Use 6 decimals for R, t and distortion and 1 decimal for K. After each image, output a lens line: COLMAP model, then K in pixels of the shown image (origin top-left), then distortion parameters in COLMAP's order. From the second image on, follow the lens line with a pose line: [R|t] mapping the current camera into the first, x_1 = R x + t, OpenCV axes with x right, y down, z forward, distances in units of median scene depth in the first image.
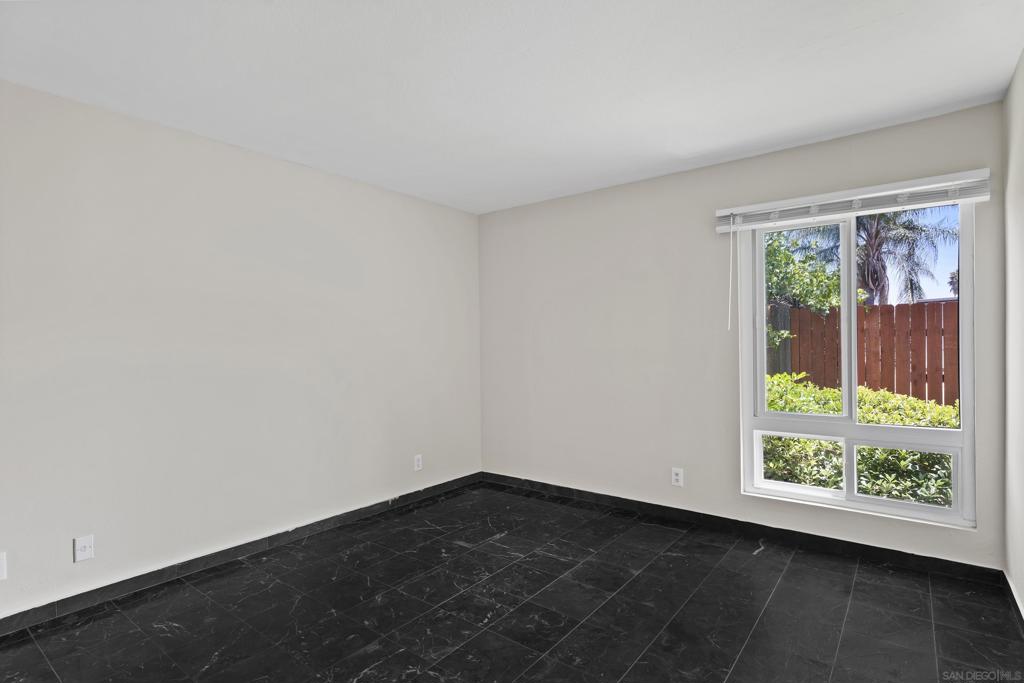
lens RADIAL K [[510.4, 0, 510.4], [0, 510.4, 341.6], [0, 0, 1]] dist [-0.001712, -0.001114]
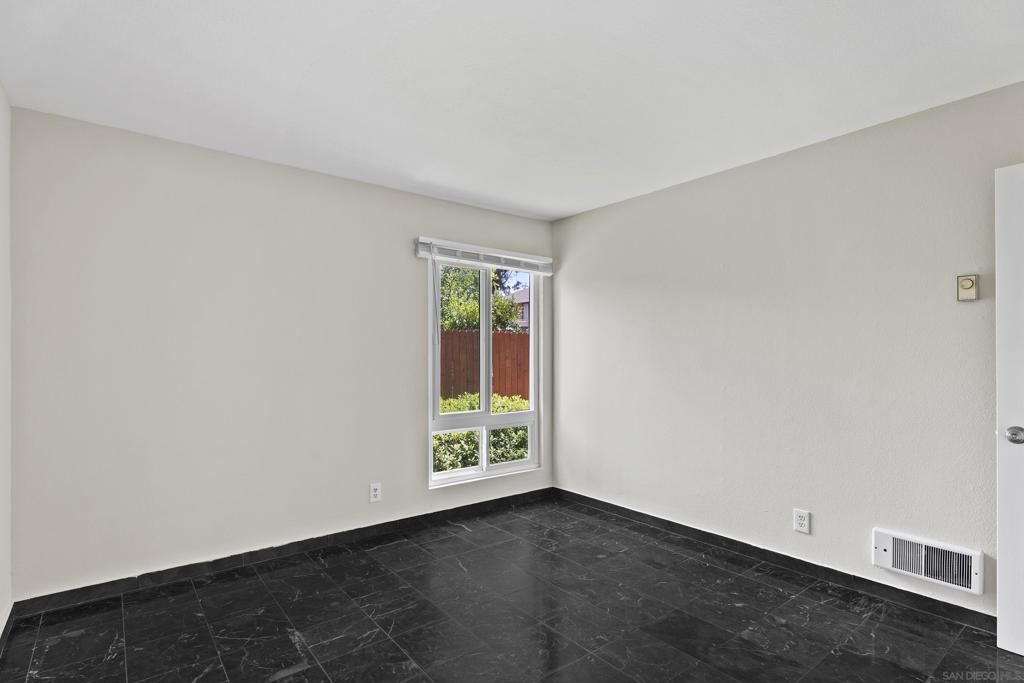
lens RADIAL K [[510.4, 0, 504.1], [0, 510.4, 344.1], [0, 0, 1]] dist [-0.001712, -0.001114]
pose [[0.250351, 0.029233, 0.967714, -0.635413], [-0.006920, 0.999573, -0.028405, 0.006106], [-0.968130, 0.000415, 0.250446, 0.570015]]
